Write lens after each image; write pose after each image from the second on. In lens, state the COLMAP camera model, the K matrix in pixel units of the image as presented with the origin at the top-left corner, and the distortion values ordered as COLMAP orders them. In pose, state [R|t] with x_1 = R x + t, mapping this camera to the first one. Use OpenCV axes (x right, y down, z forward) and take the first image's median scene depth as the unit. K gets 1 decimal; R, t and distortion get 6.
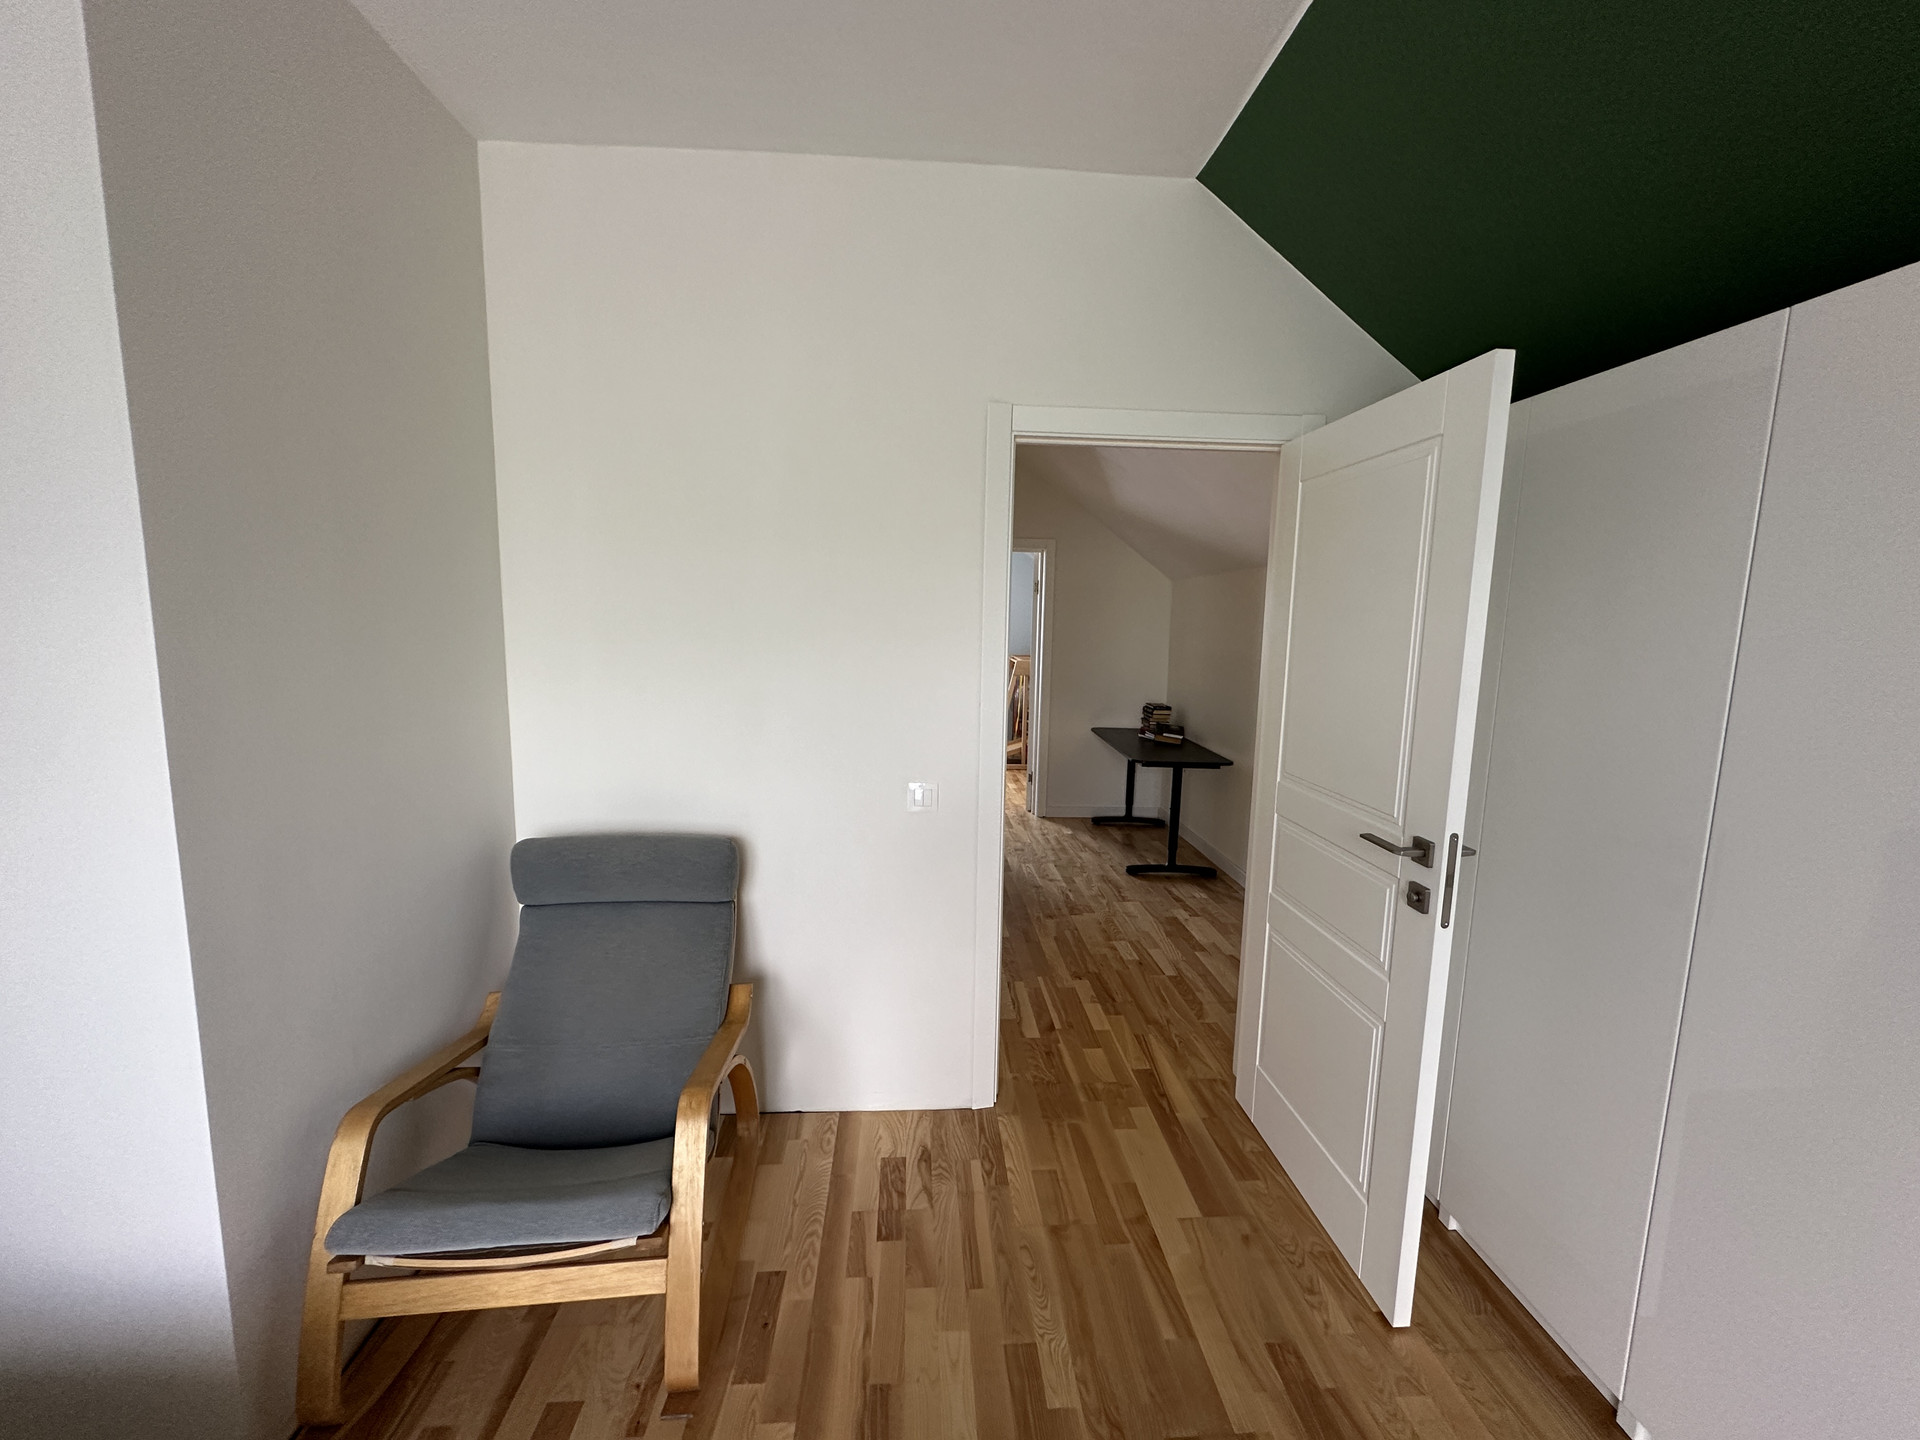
lens RADIAL K [[773.7, 0, 964.7], [0, 773.7, 713.6], [0, 0, 1]] dist [-0.001050, -0.000010]
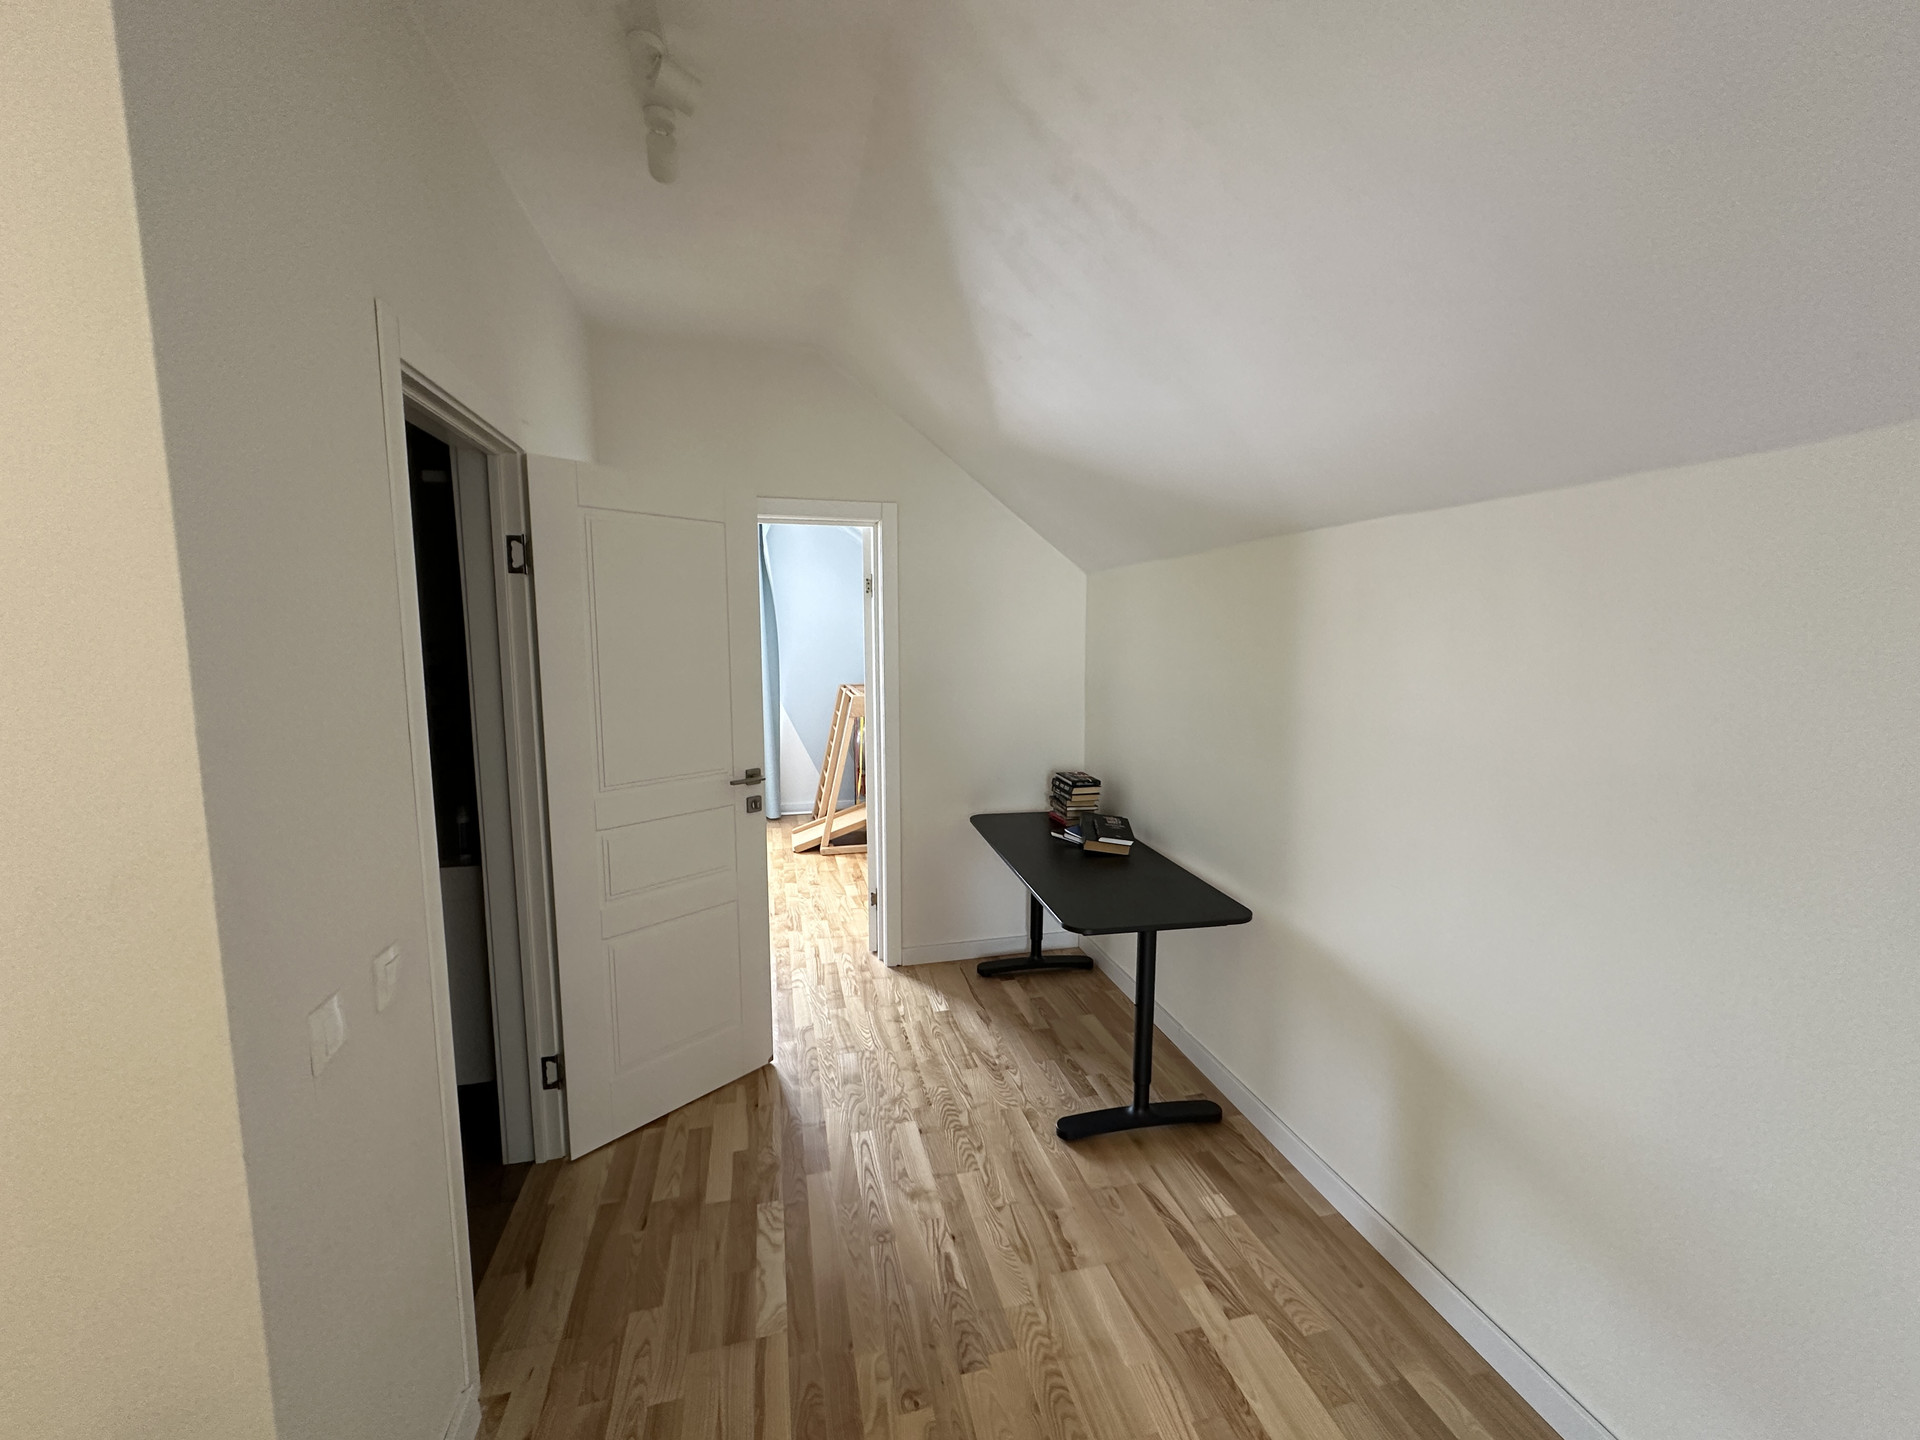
lens RADIAL K [[773.7, 0, 952.8], [0, 773.7, 719.8], [0, 0, 1]] dist [-0.001050, -0.000010]
pose [[0.985669, -0.046249, 0.162228, 0.062334], [0.046005, 0.998927, 0.005261, -0.067345], [-0.162298, 0.002277, 0.986739, 0.451971]]
